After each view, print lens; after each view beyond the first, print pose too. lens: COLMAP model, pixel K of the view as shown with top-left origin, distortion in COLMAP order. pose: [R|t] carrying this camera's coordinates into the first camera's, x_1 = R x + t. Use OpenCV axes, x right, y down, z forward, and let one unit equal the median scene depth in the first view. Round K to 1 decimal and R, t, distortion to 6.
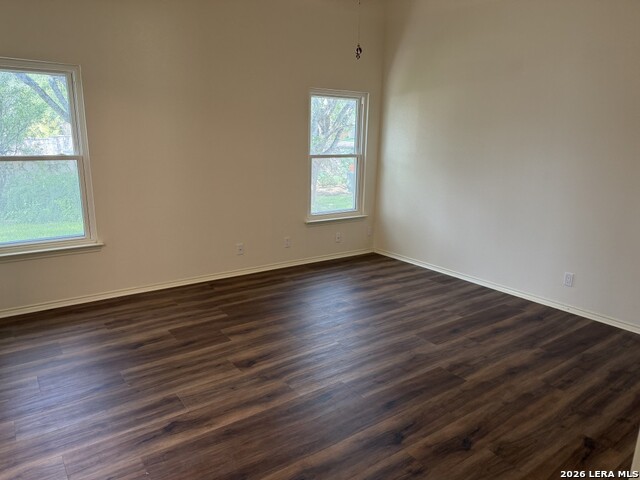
lens RADIAL K [[454.2, 0, 323.2], [0, 454.2, 241.3], [0, 0, 1]] dist [0.004553, -0.033535]
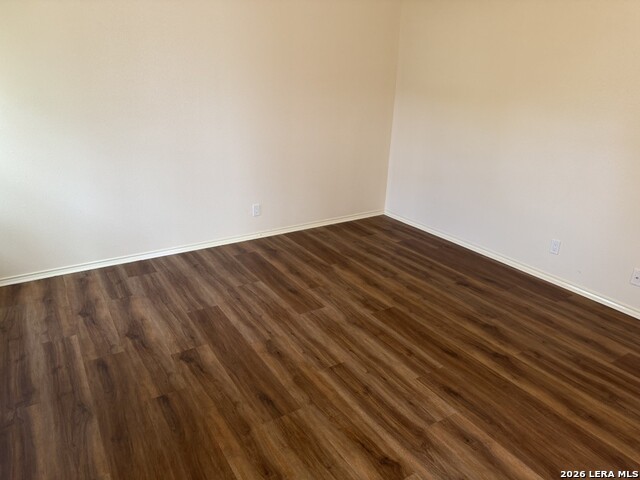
lens RADIAL K [[454.2, 0, 323.2], [0, 454.2, 241.3], [0, 0, 1]] dist [0.004553, -0.033535]
pose [[0.069614, -0.361116, 0.929919, -0.525139], [0.213682, 0.915942, 0.339692, -0.196103], [-0.974420, 0.175059, 0.140927, 0.790193]]
